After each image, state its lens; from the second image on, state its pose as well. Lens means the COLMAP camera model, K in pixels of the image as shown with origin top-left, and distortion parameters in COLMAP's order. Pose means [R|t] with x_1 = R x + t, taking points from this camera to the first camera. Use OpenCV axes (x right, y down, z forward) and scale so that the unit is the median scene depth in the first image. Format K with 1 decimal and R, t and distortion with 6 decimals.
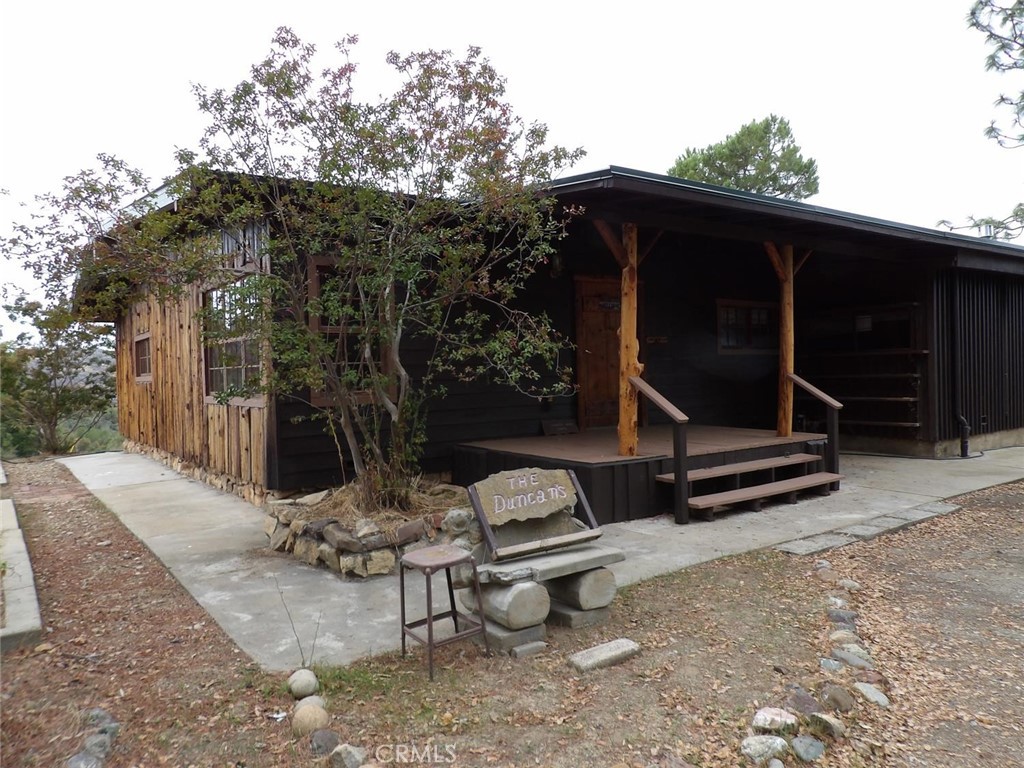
lens RADIAL K [[739.0, 0, 511.3], [0, 739.0, 380.8], [0, 0, 1]] dist [-0.034187, 0.042913]
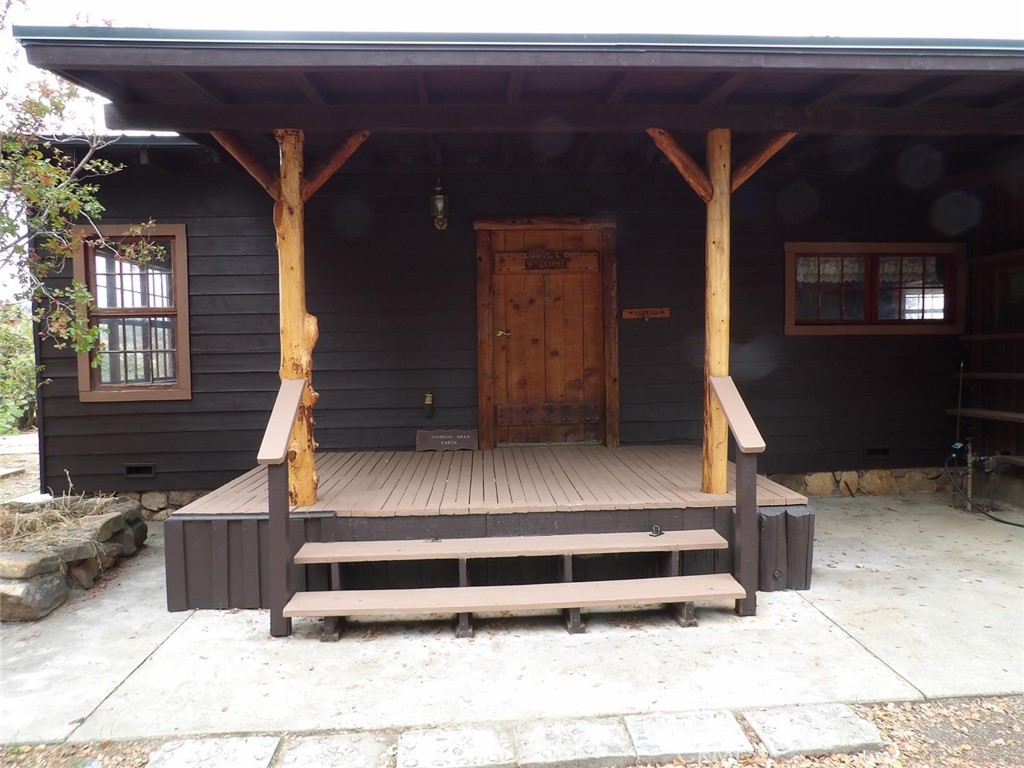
lens RADIAL K [[739.0, 0, 514.0], [0, 739.0, 384.7], [0, 0, 1]] dist [-0.034187, 0.042913]
pose [[0.838681, 0.037224, -0.543349, 0.518558], [-0.014235, 0.998819, 0.046455, -0.024984], [0.544436, -0.031227, 0.838221, 0.455457]]
